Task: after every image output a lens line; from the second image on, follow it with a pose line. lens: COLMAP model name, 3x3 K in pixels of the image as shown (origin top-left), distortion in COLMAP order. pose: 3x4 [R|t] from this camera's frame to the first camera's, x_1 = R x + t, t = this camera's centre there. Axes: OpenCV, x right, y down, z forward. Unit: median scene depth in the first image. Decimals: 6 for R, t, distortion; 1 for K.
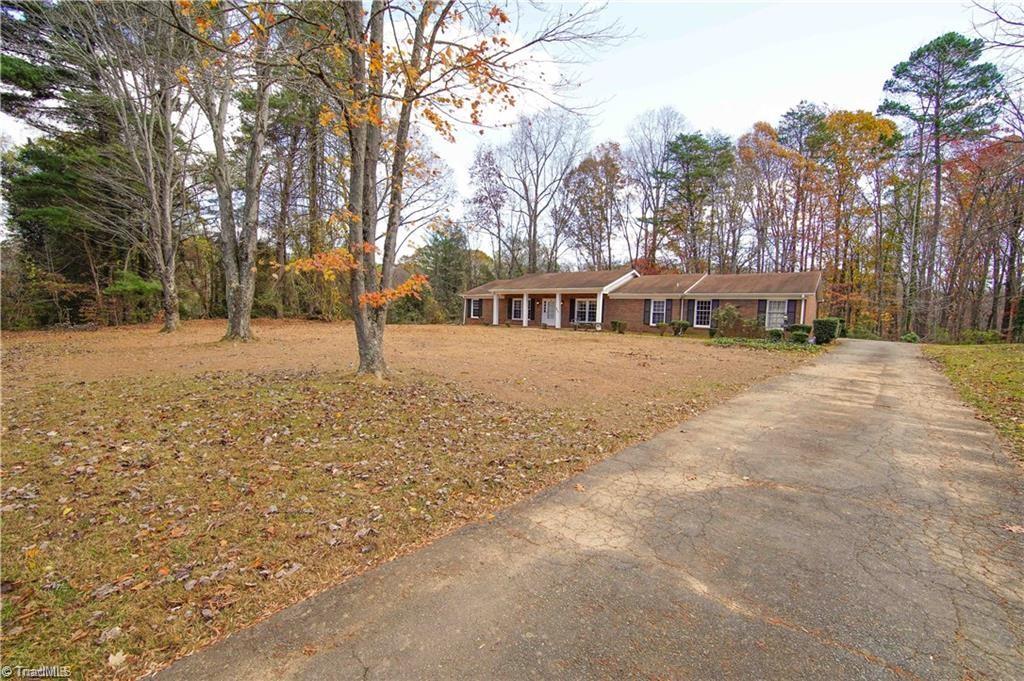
lens RADIAL K [[410.1, 0, 513.8], [0, 410.1, 344.0], [0, 0, 1]] dist [-0.011942, 0.000032]
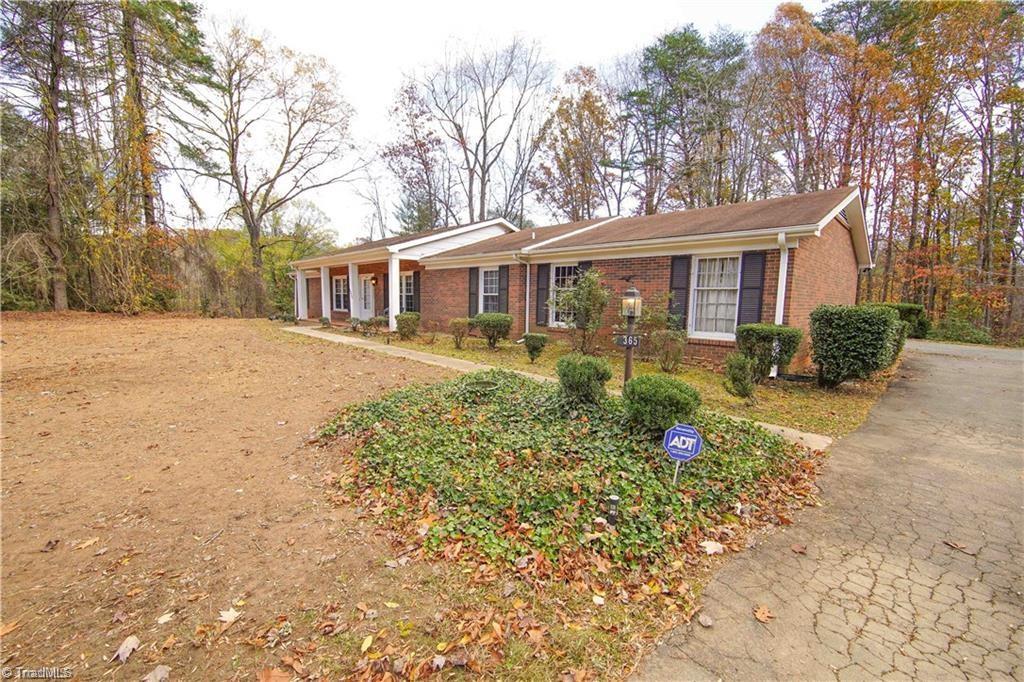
lens RADIAL K [[418.0, 0, 512.0], [0, 418.0, 341.0], [0, 0, 1]] dist [-0.008834, 0.000383]
pose [[0.994736, 0.000418, -0.102473, 0.334214], [0.001646, 0.999798, 0.020051, -0.026051], [0.102460, -0.020114, 0.994534, 0.405725]]
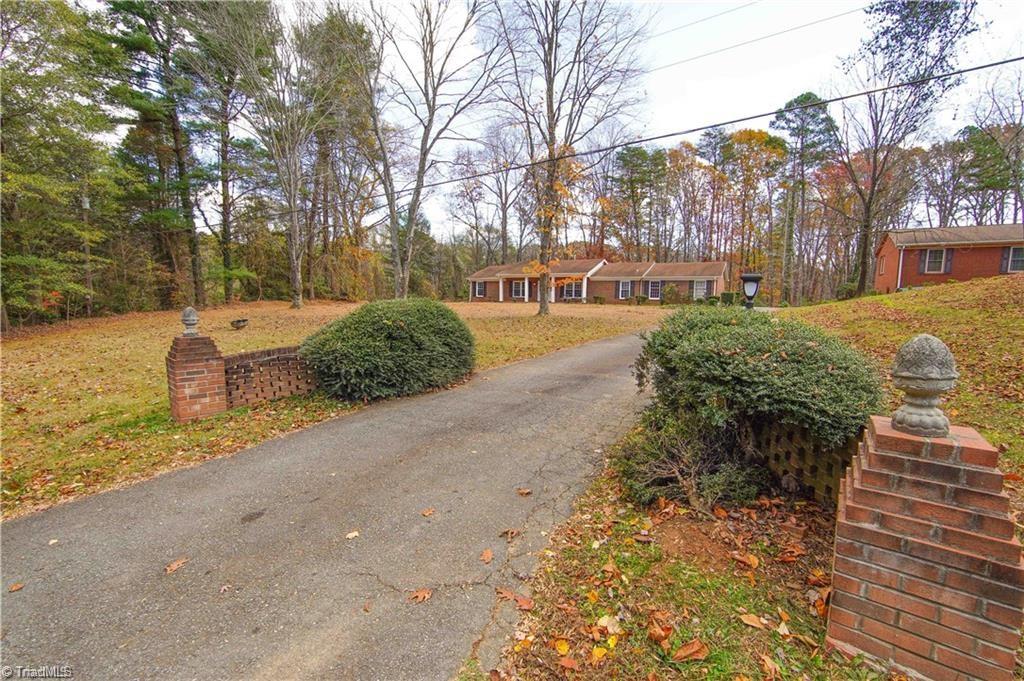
lens RADIAL K [[425.0, 0, 516.2], [0, 425.0, 341.3], [0, 0, 1]] dist [-0.009041, 0.000007]
pose [[0.985791, -0.032905, 0.164725, -0.224375], [0.027327, 0.998978, 0.036012, 0.032358], [-0.165741, -0.030999, 0.985682, -0.340029]]
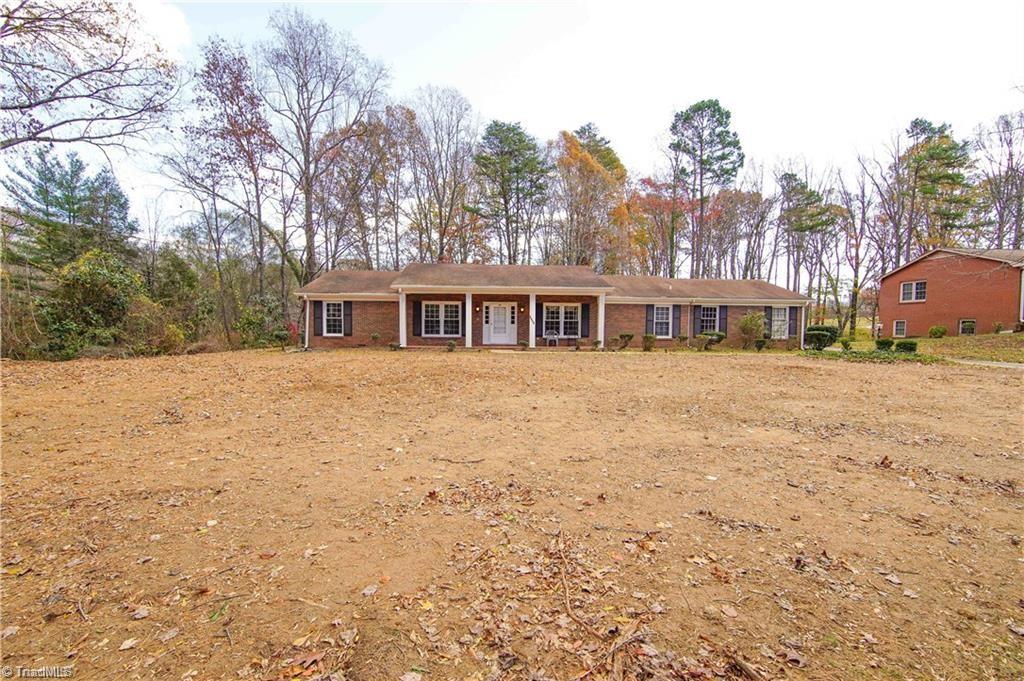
lens RADIAL K [[425.0, 0, 516.2], [0, 425.0, 341.3], [0, 0, 1]] dist [-0.009041, 0.000007]
pose [[0.730190, -0.049180, 0.681472, -0.332005], [0.064230, 0.997930, 0.003196, -0.046559], [-0.680219, 0.041437, 0.731837, 0.462088]]
